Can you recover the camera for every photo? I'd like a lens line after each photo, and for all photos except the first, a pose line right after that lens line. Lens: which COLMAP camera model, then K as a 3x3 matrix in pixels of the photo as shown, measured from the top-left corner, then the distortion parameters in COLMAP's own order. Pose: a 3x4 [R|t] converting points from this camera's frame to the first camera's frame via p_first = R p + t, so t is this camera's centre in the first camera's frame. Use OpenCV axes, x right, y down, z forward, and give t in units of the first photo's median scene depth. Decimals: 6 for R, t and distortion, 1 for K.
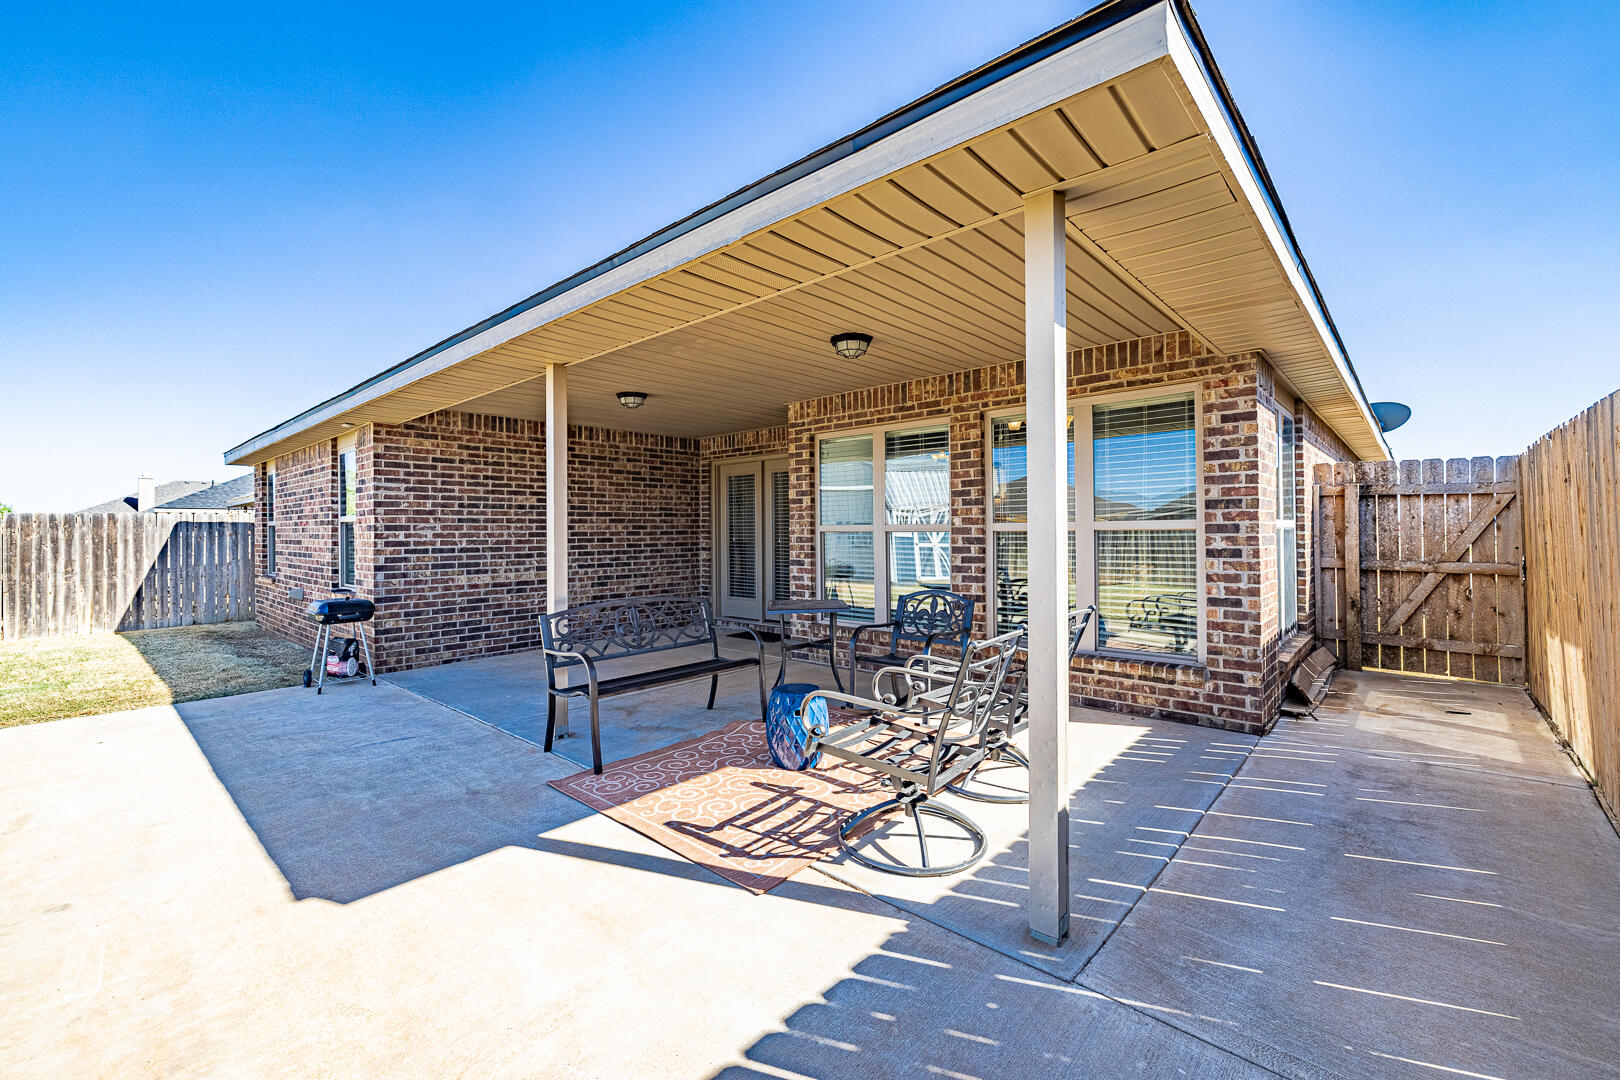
lens RADIAL K [[686.9, 0, 809.6], [0, 686.9, 525.8], [0, 0, 1]] dist [-0.004676, 0.000332]
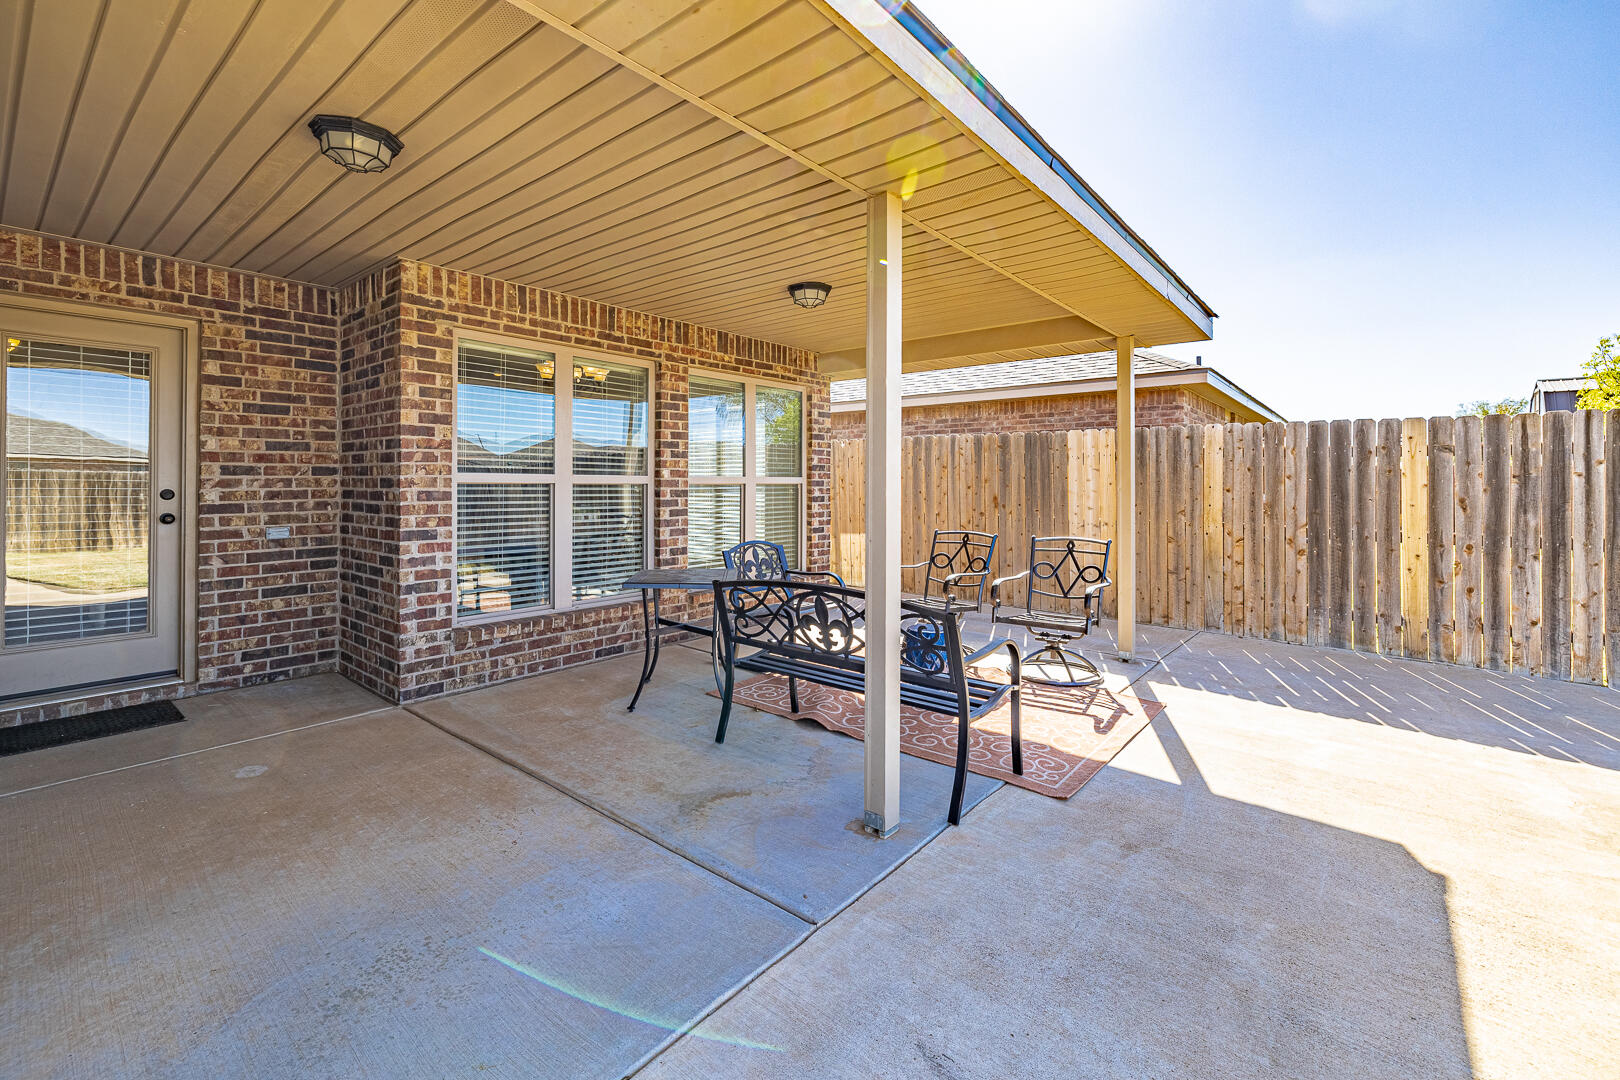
lens RADIAL K [[686.9, 0, 772.5], [0, 686.9, 483.0], [0, 0, 1]] dist [-0.004676, 0.000332]
pose [[-0.018128, 0.010722, 0.999778, -0.729309], [-0.008740, 0.999903, -0.010882, 0.015255], [-0.999797, -0.008936, -0.018032, 0.847139]]
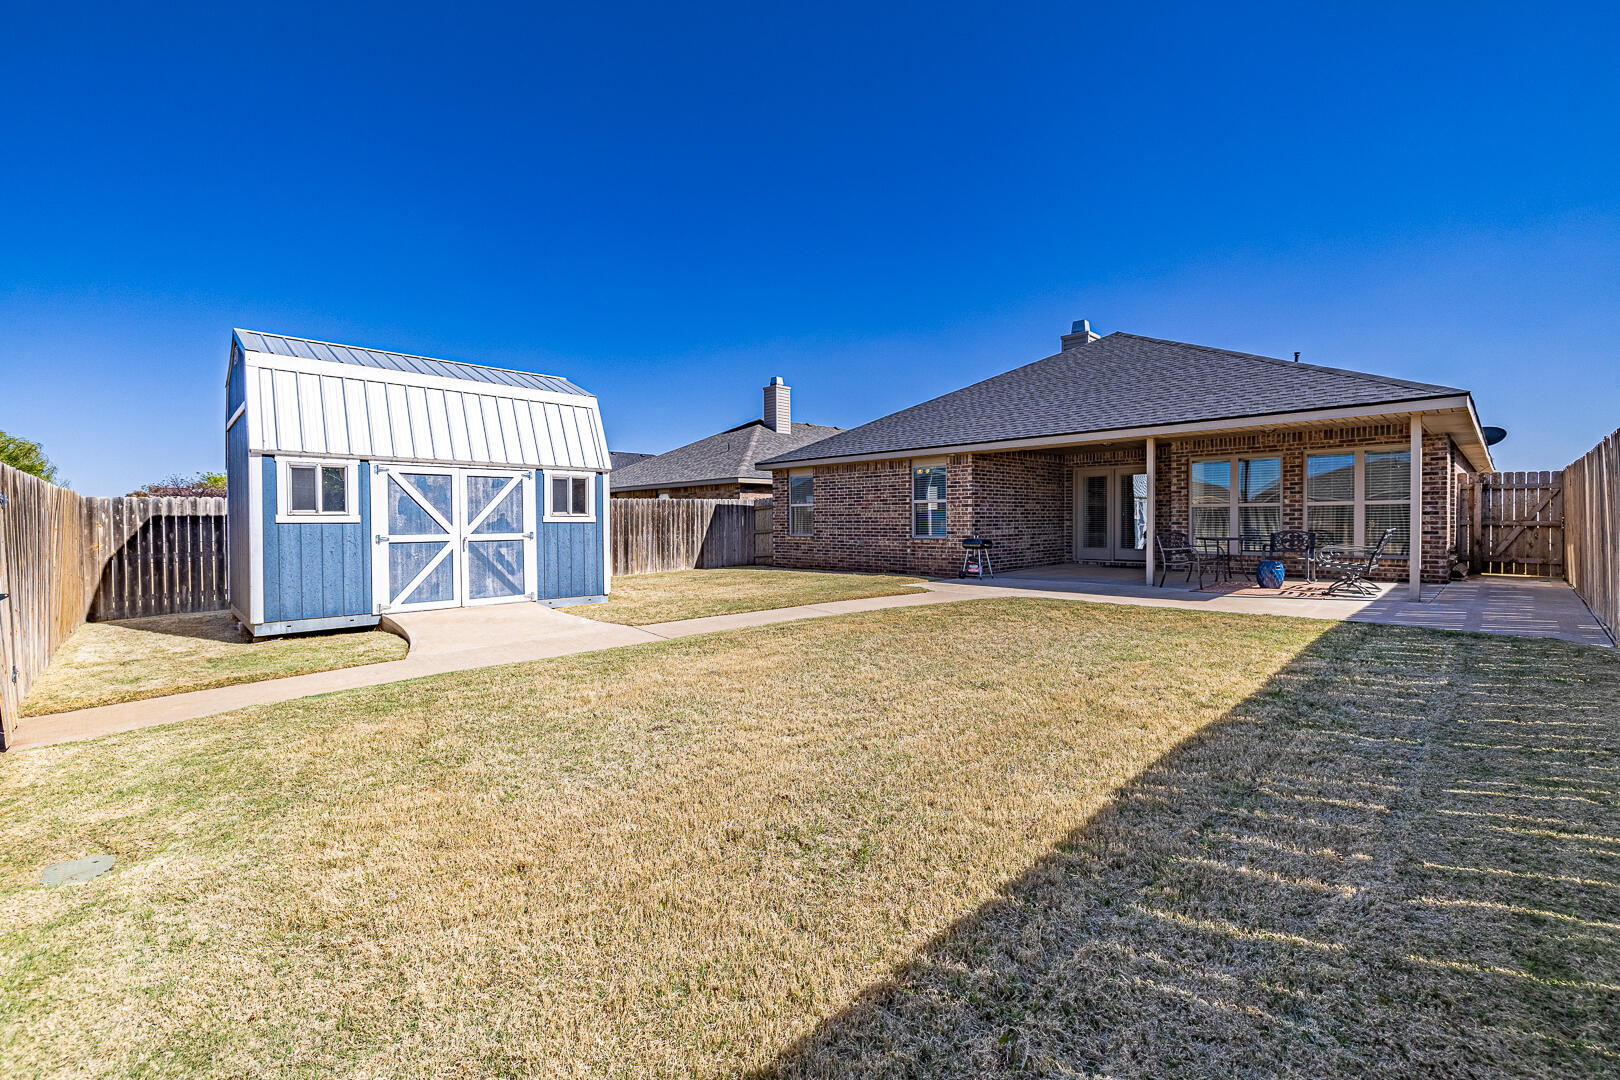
lens RADIAL K [[686.9, 0, 816.8], [0, 686.9, 532.4], [0, 0, 1]] dist [-0.004676, 0.000332]
pose [[0.998073, 0.003122, -0.061967, -1.103643], [-0.001671, 0.999724, 0.023453, 0.042167], [0.062023, -0.023305, 0.997803, -1.221107]]
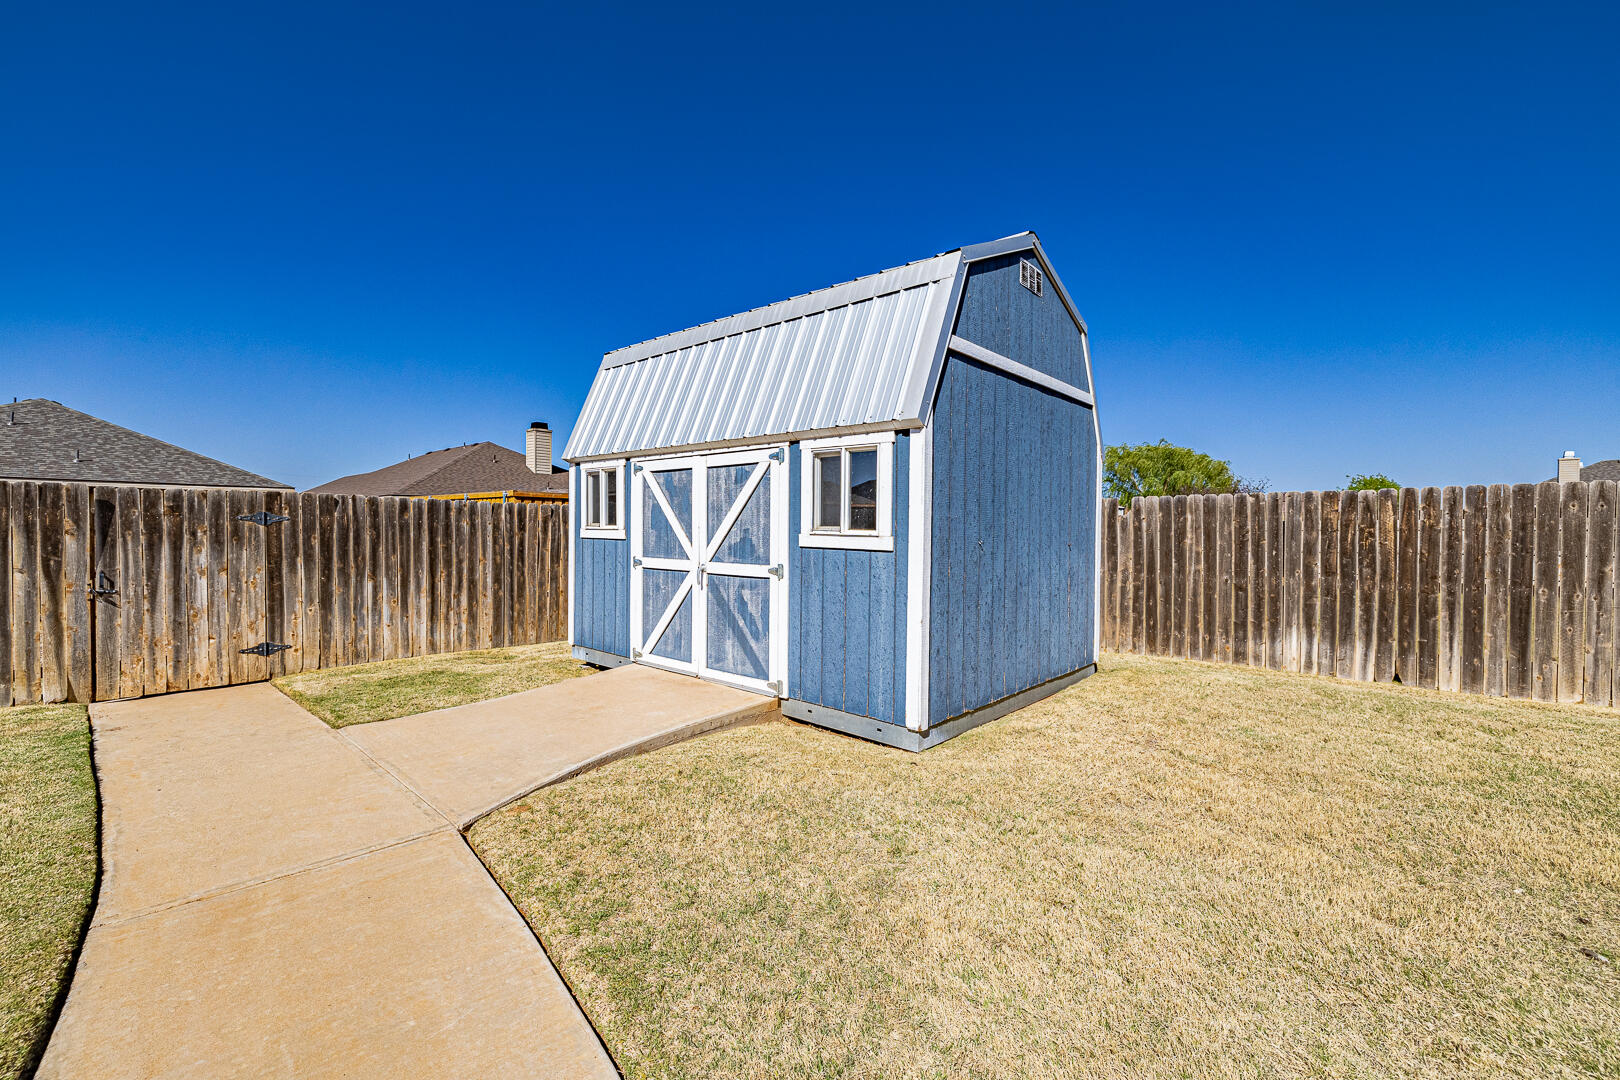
lens RADIAL K [[686.9, 0, 778.3], [0, 686.9, 532.8], [0, 0, 1]] dist [-0.004676, 0.000332]
pose [[-0.040017, 0.019791, -0.999003, -1.035721], [0.001481, 0.999804, 0.019748, 0.023839], [0.999198, -0.000689, -0.040039, 0.484448]]
